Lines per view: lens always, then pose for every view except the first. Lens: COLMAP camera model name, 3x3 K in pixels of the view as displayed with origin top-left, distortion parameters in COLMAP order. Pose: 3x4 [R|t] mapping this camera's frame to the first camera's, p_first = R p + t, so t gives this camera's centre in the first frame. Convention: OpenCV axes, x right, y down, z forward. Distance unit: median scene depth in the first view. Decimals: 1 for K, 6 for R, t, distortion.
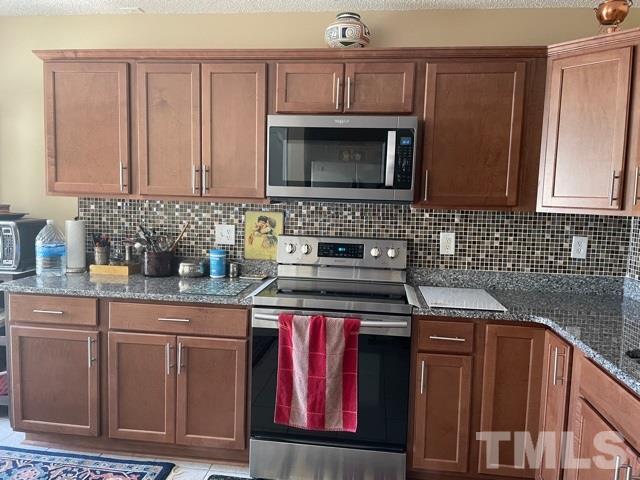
lens RADIAL K [[478.4, 0, 317.1], [0, 478.4, 239.1], [0, 0, 1]] dist [0.102227, -0.145413]
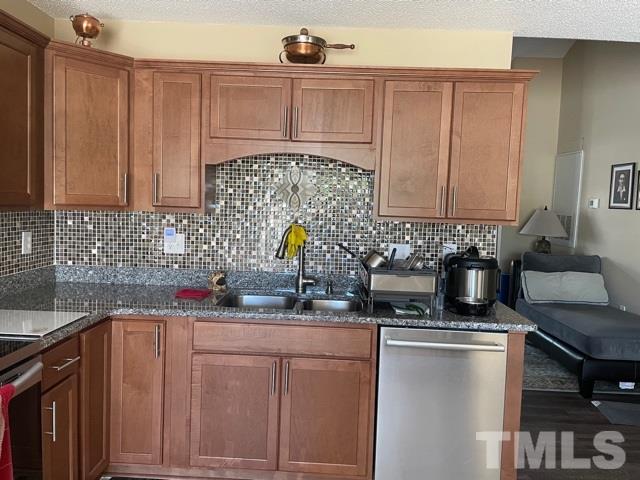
lens RADIAL K [[478.4, 0, 317.1], [0, 478.4, 239.1], [0, 0, 1]] dist [0.102227, -0.145413]
pose [[-0.103290, -0.113147, 0.988195, -0.555568], [0.062969, 0.990772, 0.120024, -0.080293], [-0.992656, 0.074623, -0.095212, 0.567628]]
